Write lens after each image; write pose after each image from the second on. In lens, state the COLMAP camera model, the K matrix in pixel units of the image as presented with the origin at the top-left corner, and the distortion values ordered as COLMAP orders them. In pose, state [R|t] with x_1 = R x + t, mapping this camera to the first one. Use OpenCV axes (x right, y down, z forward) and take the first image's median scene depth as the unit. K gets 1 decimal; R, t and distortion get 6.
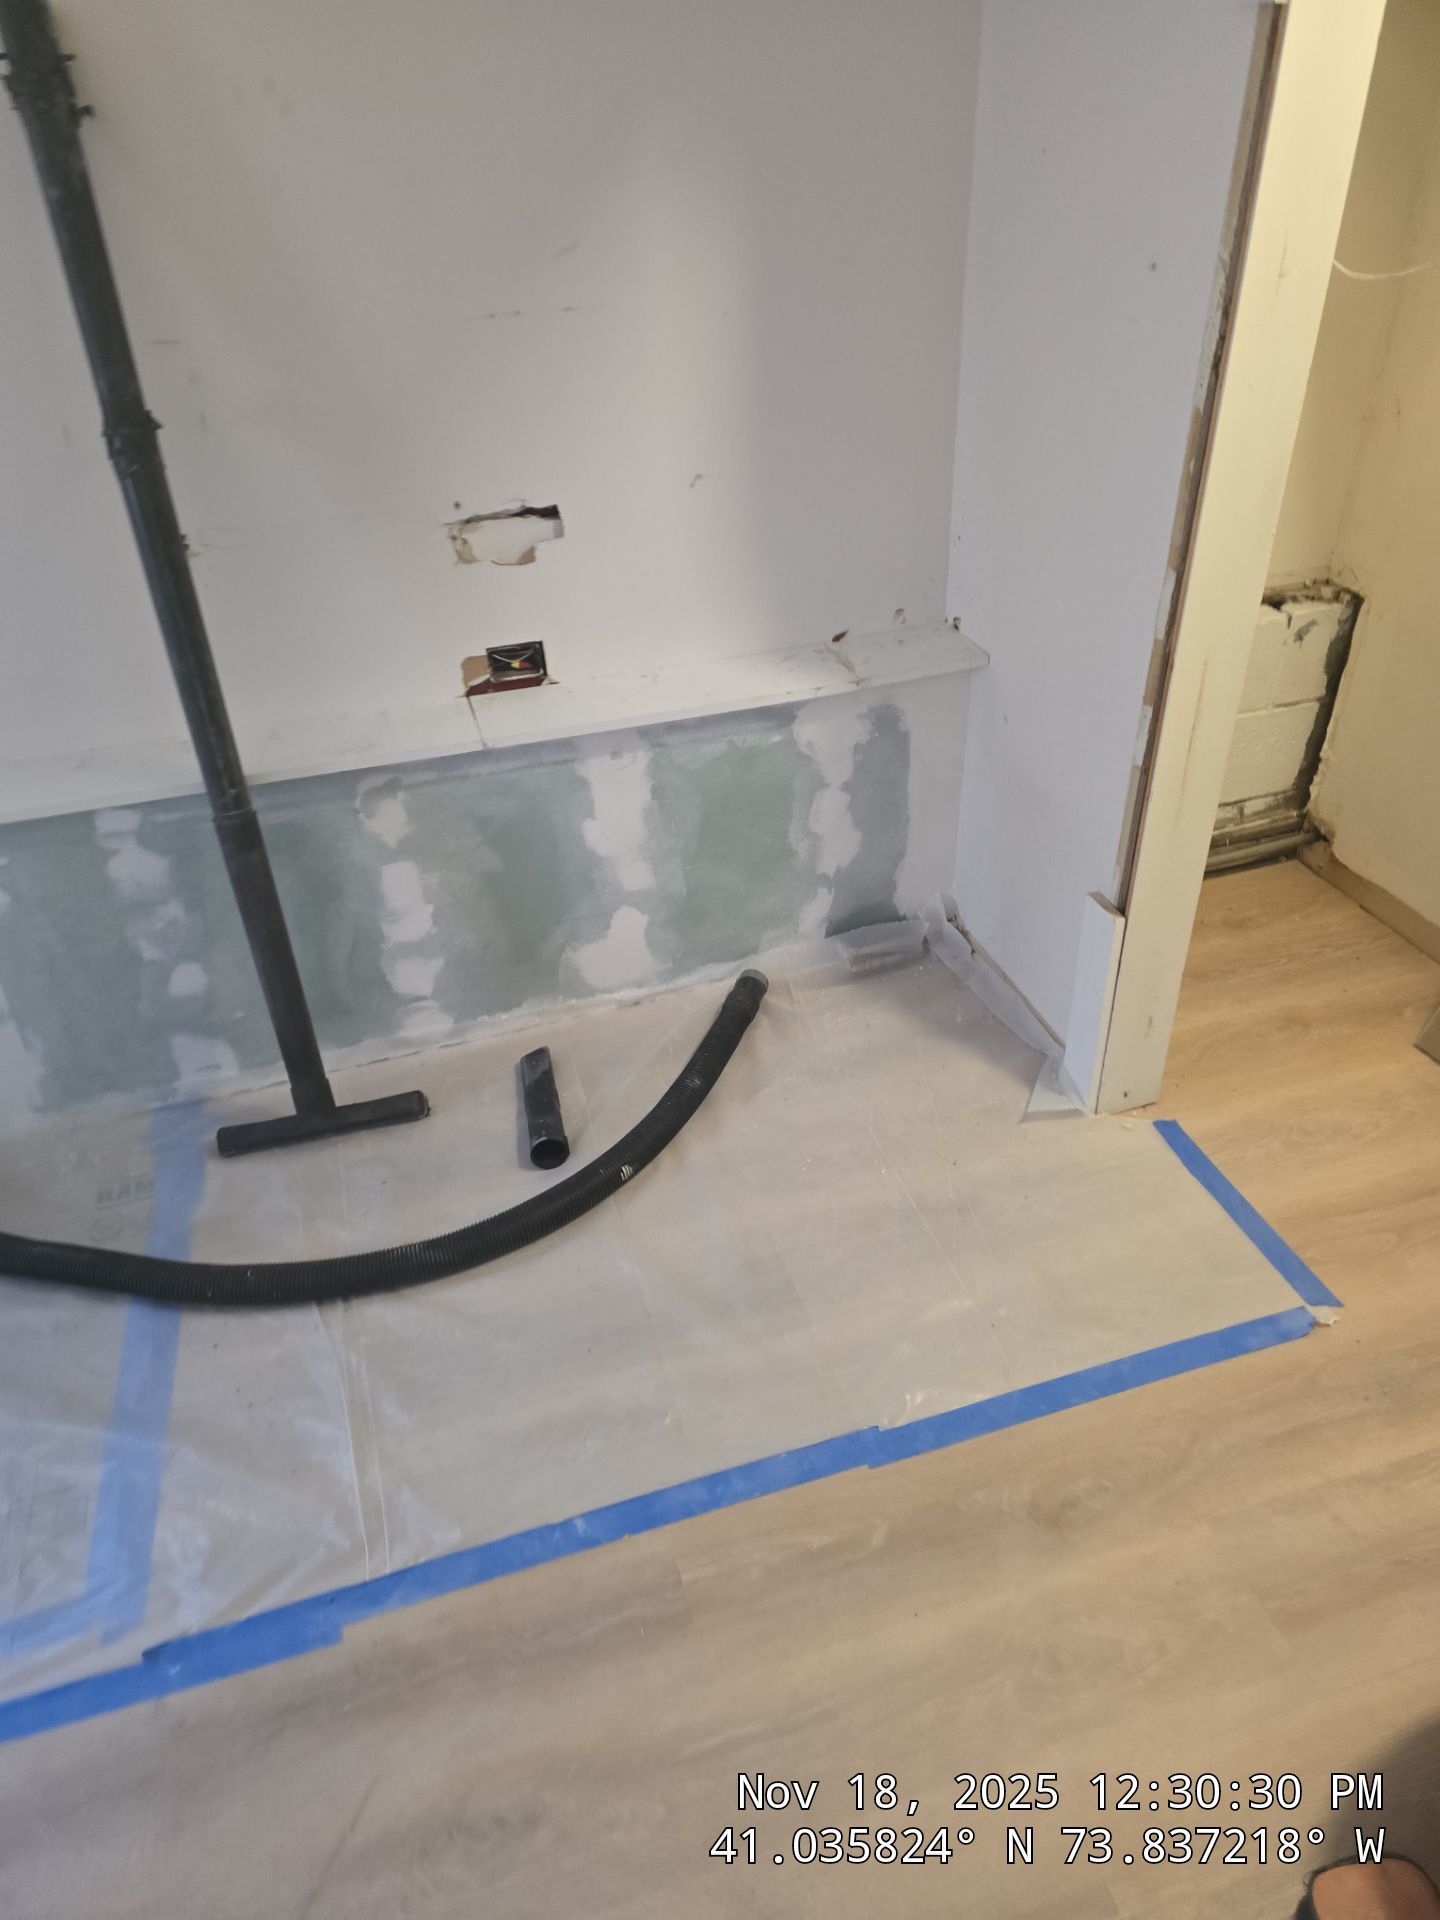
lens RADIAL K [[1252.9, 0, 720.0], [0, 1252.9, 960.0], [0, 0, 1]] dist [0.005255, -0.000508]
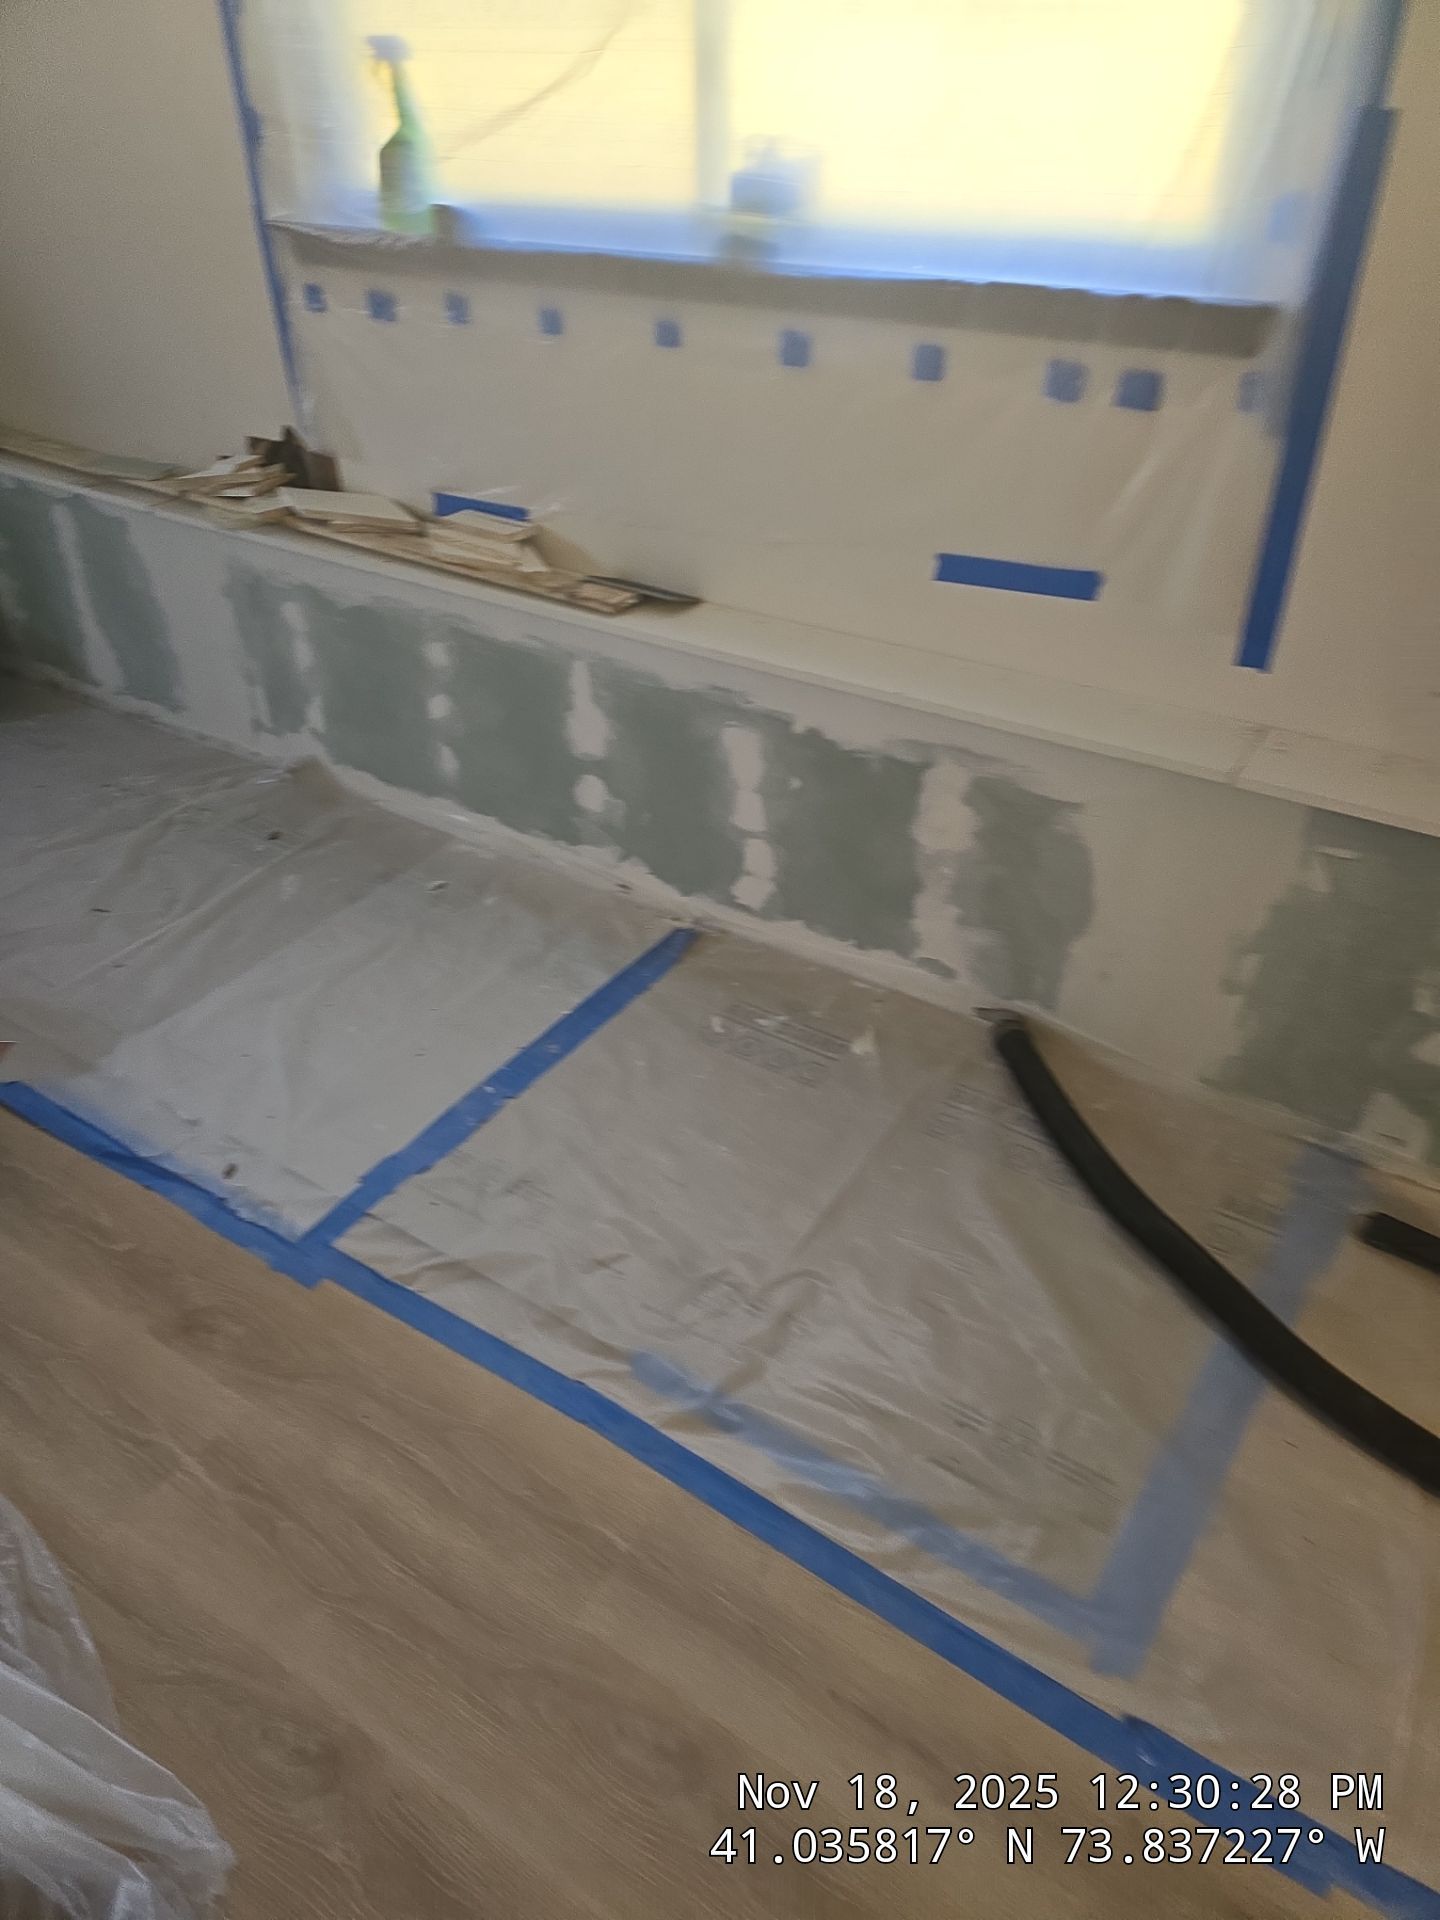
lens RADIAL K [[1252.9, 0, 720.0], [0, 1252.9, 960.0], [0, 0, 1]] dist [0.005255, -0.000508]
pose [[0.636963, 0.472960, -0.608759, -0.241478], [-0.444994, 0.870410, 0.210633, 0.001308], [0.629491, 0.136729, 0.764883, 0.013016]]
